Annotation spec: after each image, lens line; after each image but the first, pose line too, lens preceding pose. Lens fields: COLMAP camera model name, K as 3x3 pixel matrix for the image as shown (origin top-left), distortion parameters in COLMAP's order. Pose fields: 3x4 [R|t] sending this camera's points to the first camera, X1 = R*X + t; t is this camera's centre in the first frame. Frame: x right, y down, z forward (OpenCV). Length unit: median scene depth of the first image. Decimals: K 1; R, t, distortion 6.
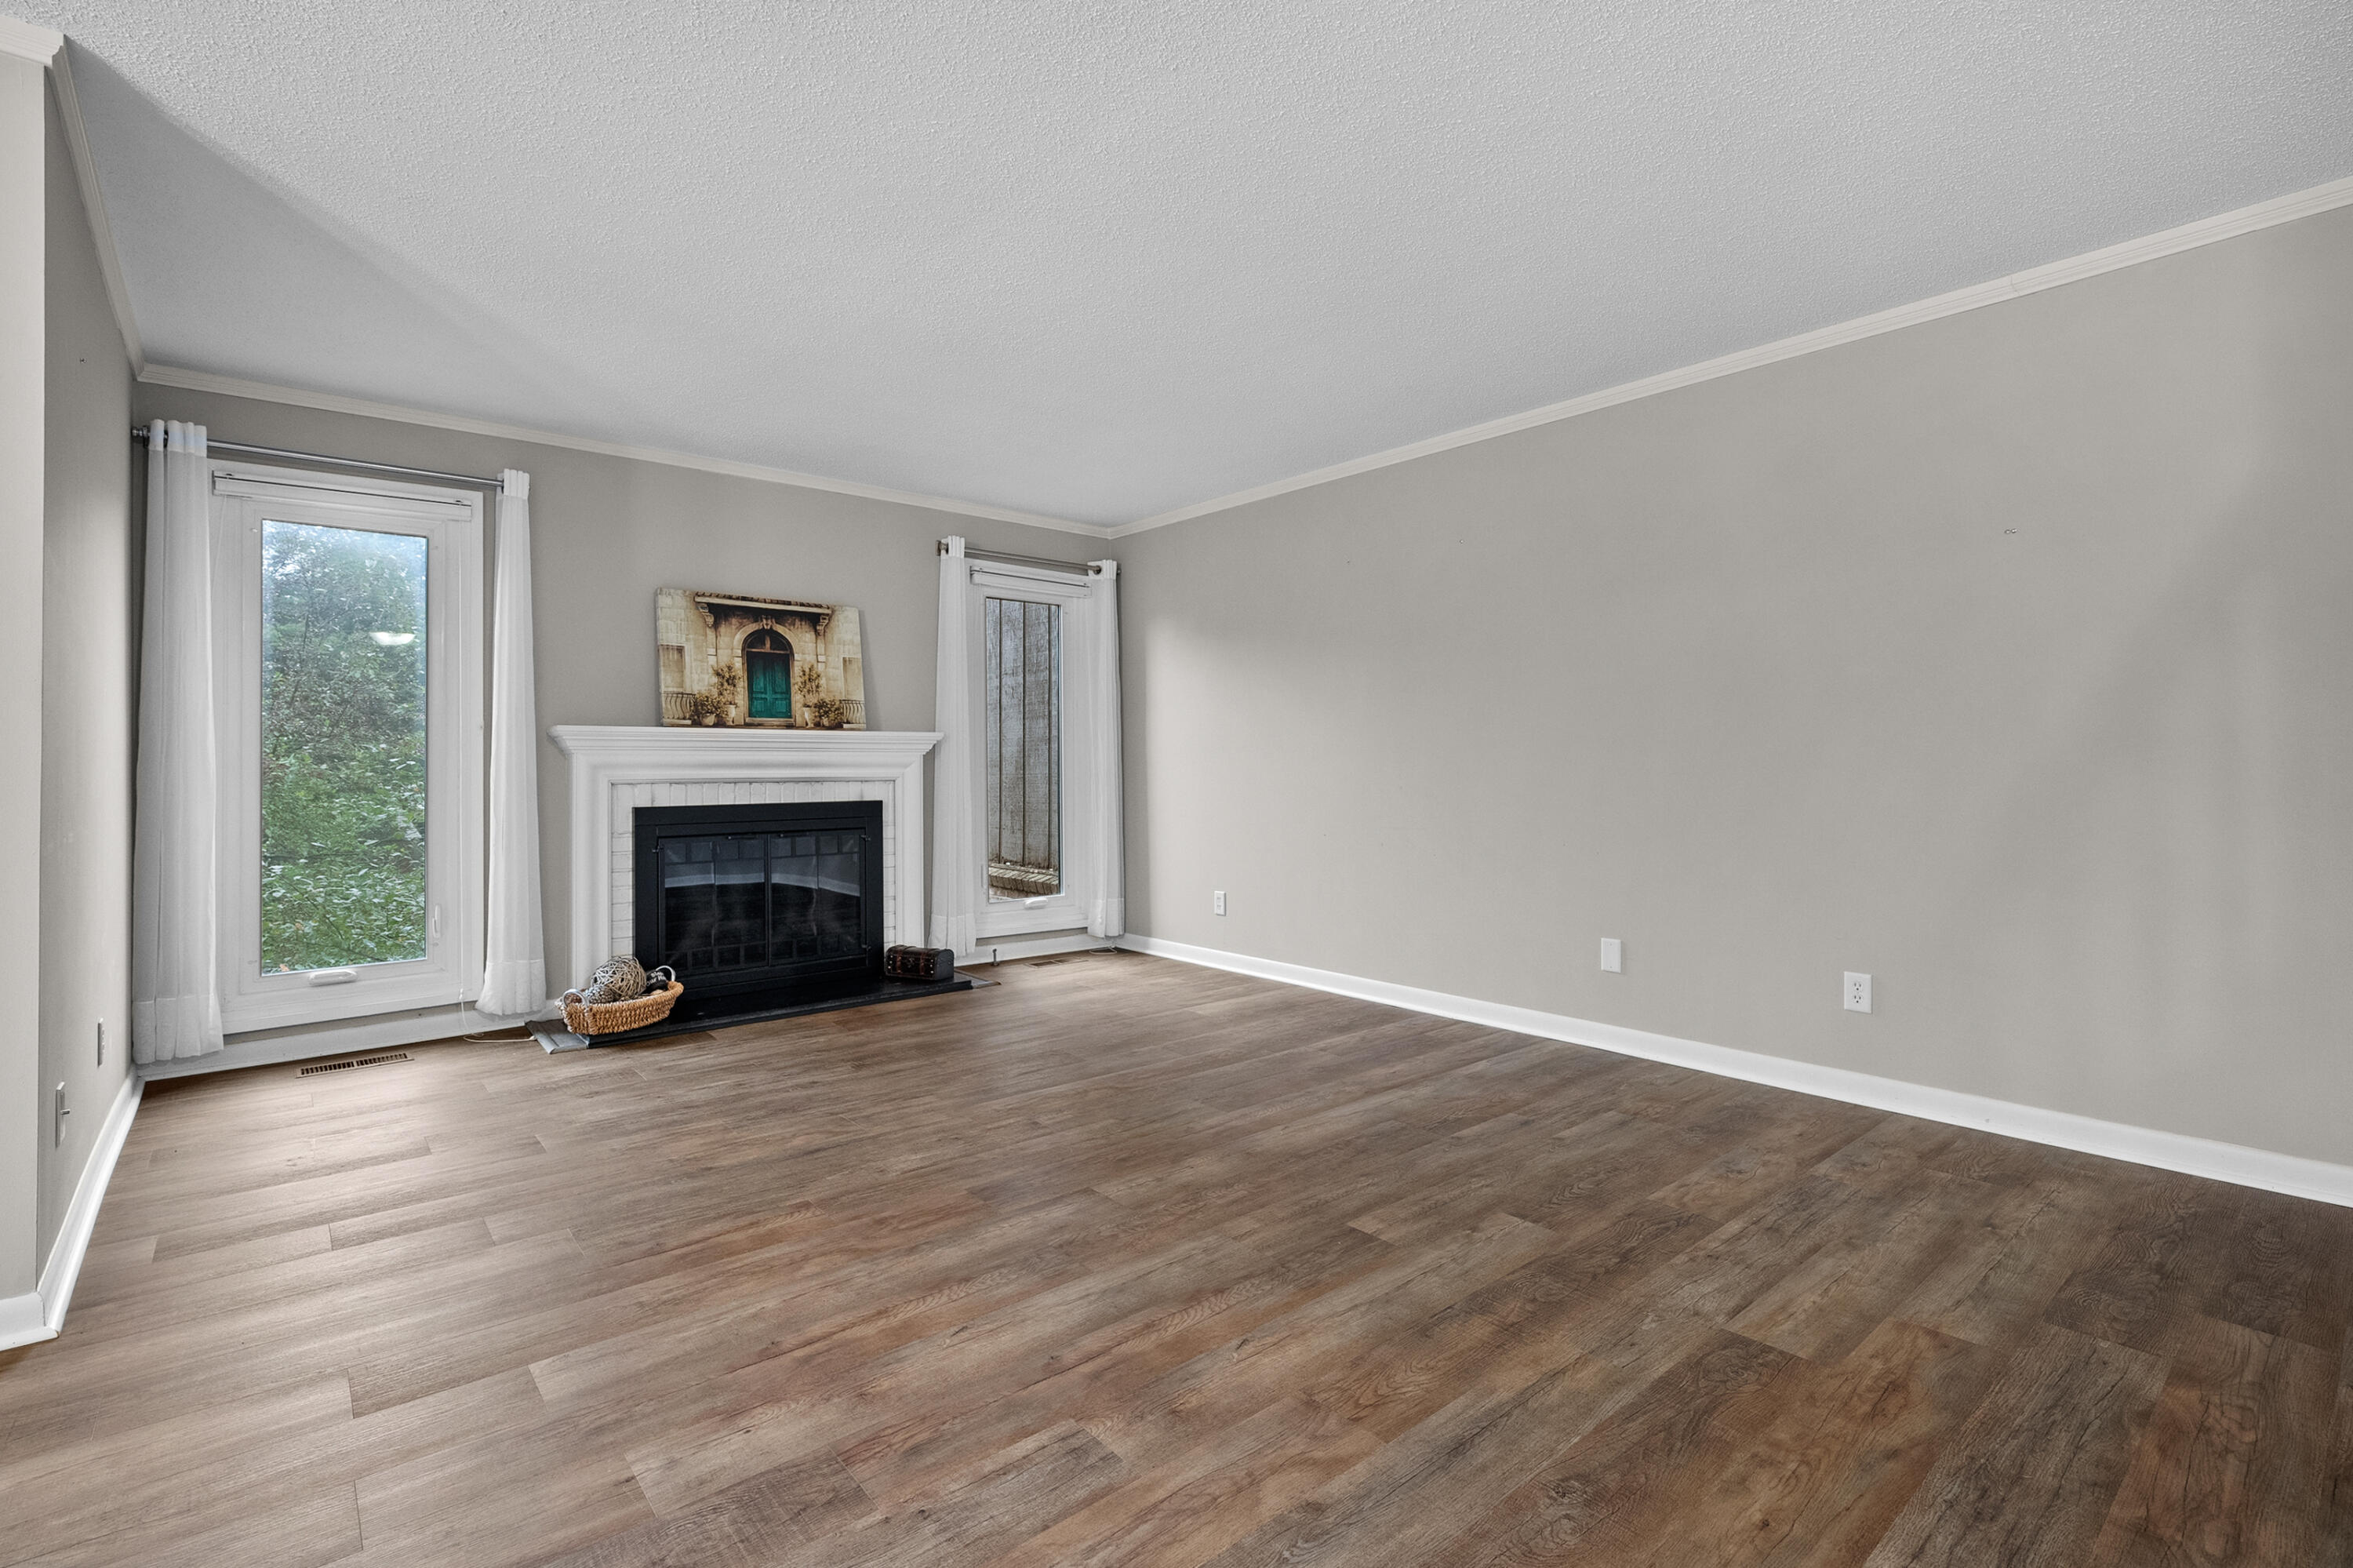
lens RADIAL K [[1070.9, 0, 1182.3], [0, 1070.9, 761.4], [0, 0, 1]] dist [-0.006516, 0.001778]
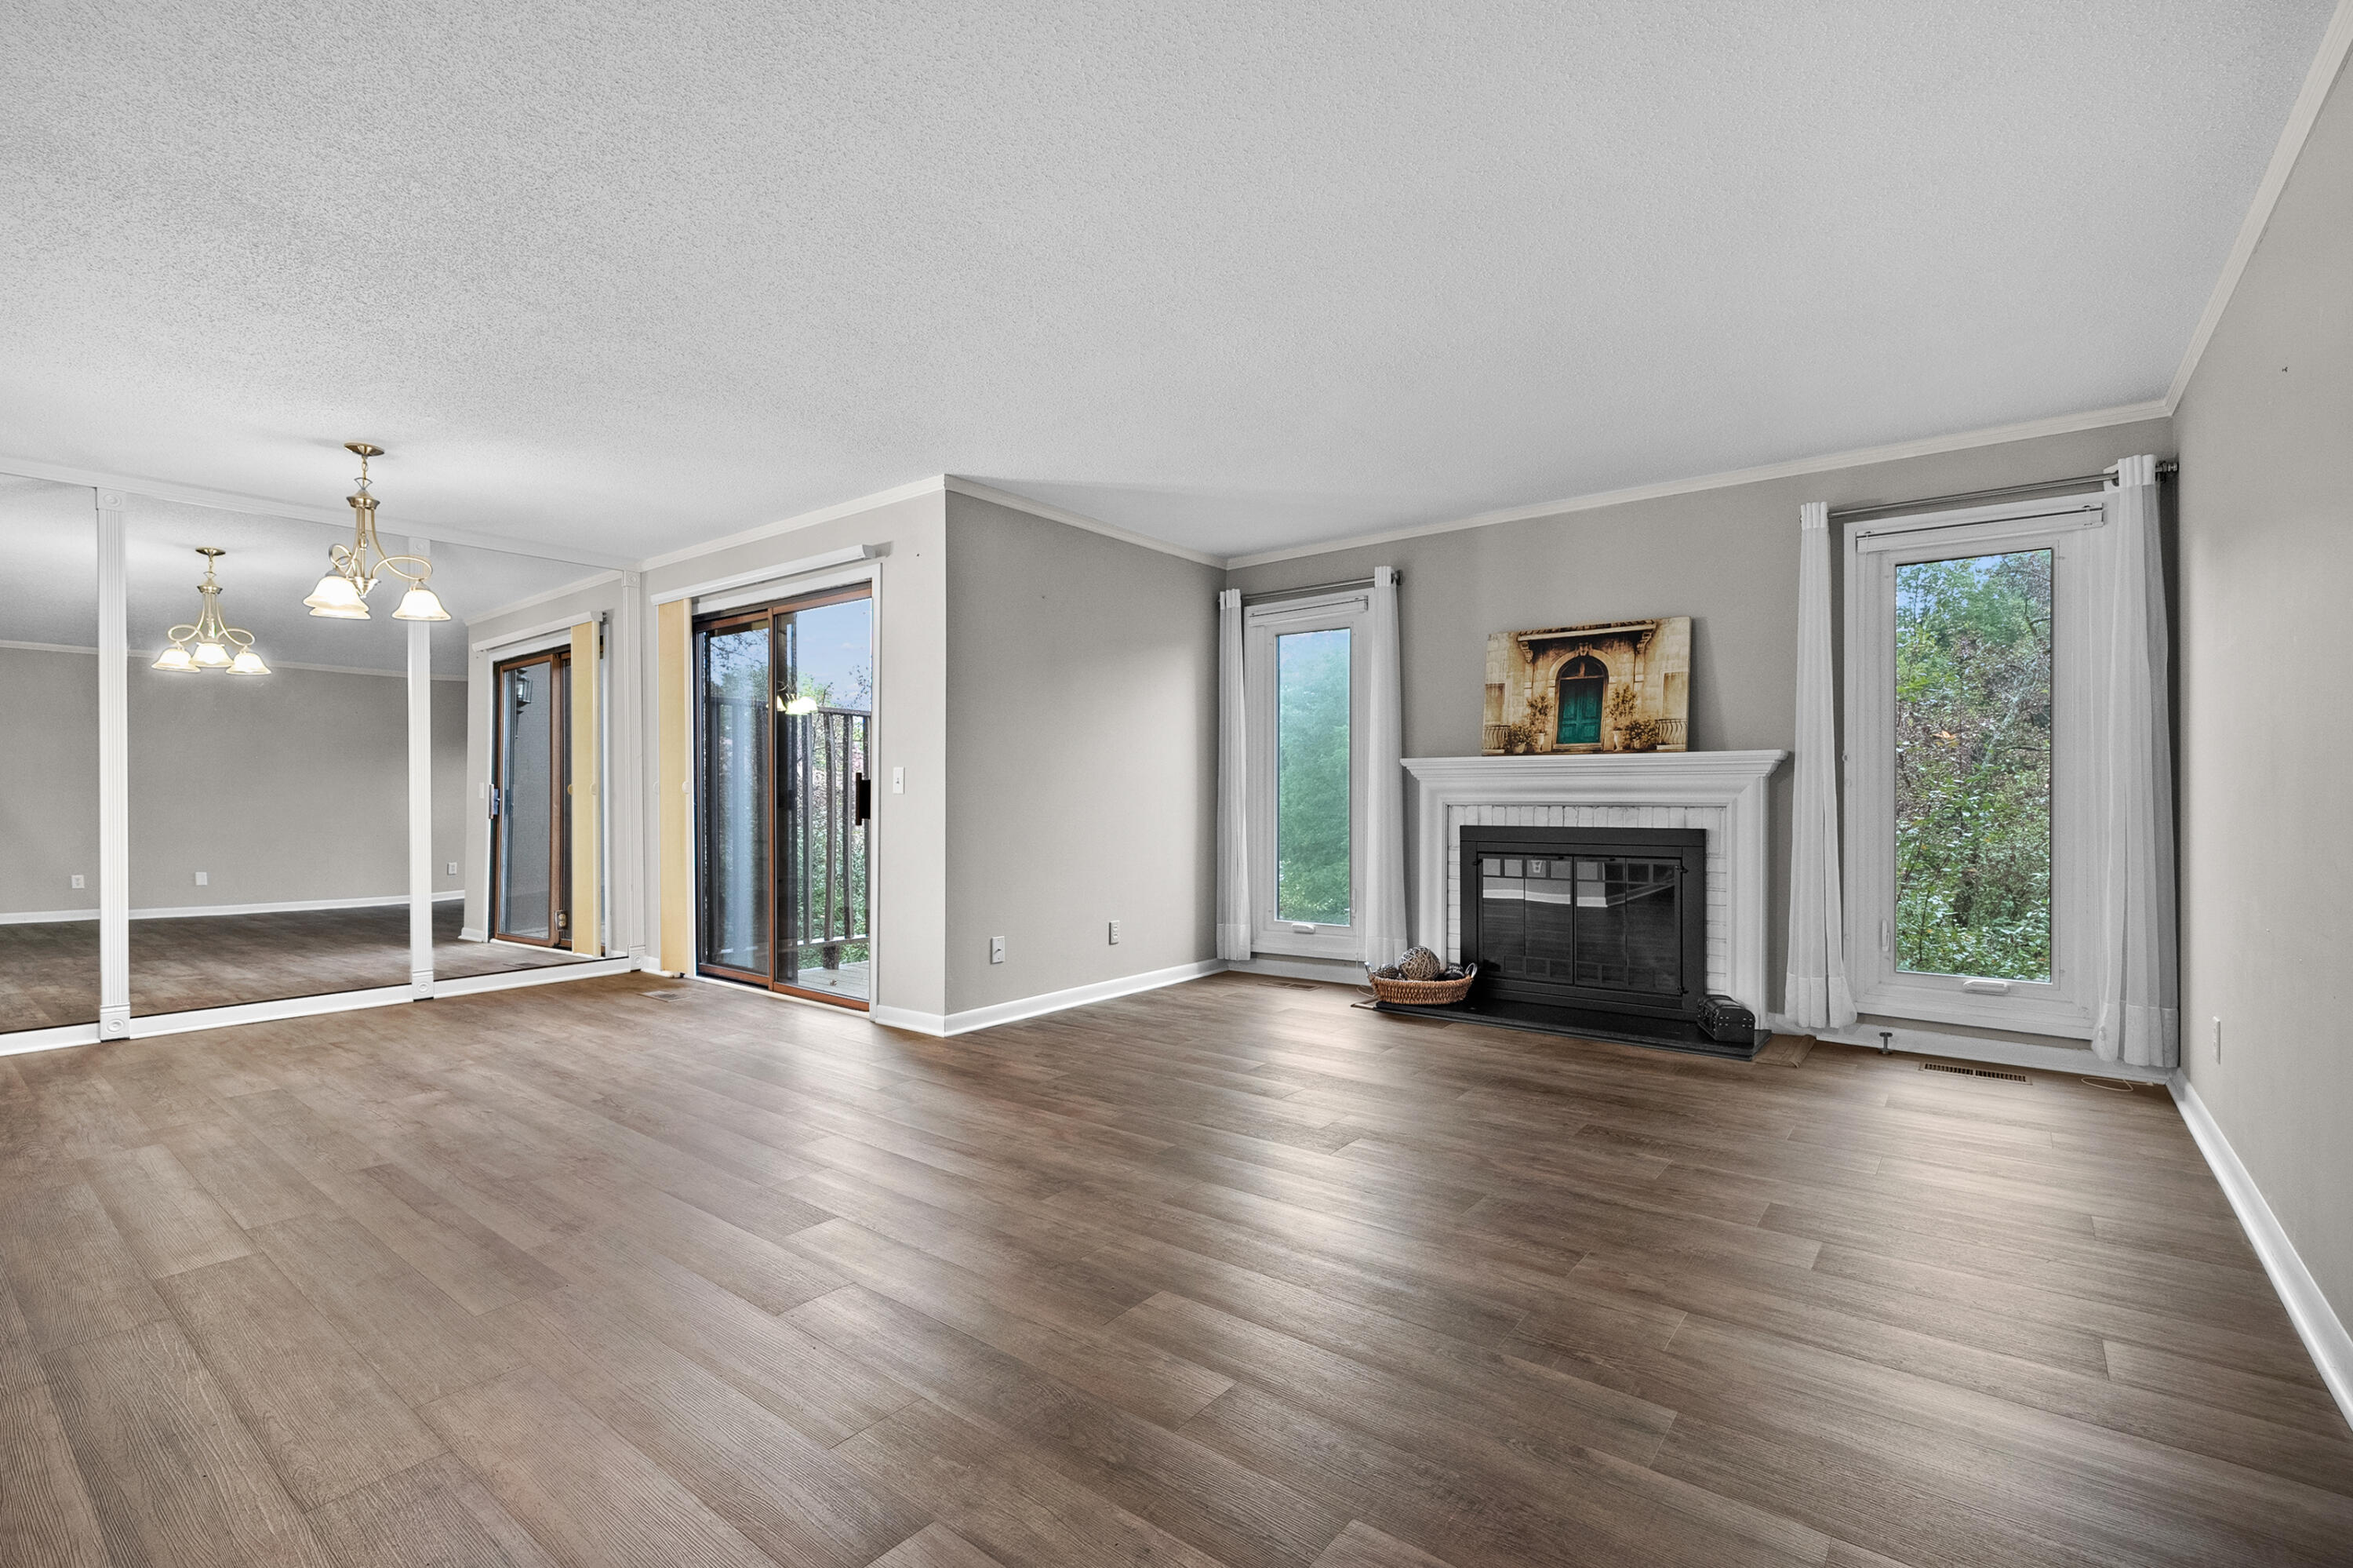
lens RADIAL K [[1070.9, 0, 1183.8], [0, 1070.9, 799.0], [0, 0, 1]] dist [-0.006516, 0.001778]
pose [[0.195545, 0.008781, -0.980655, 0.553940], [0.007266, 0.999919, 0.010402, -0.000873], [0.980668, -0.009160, 0.195466, 0.439879]]
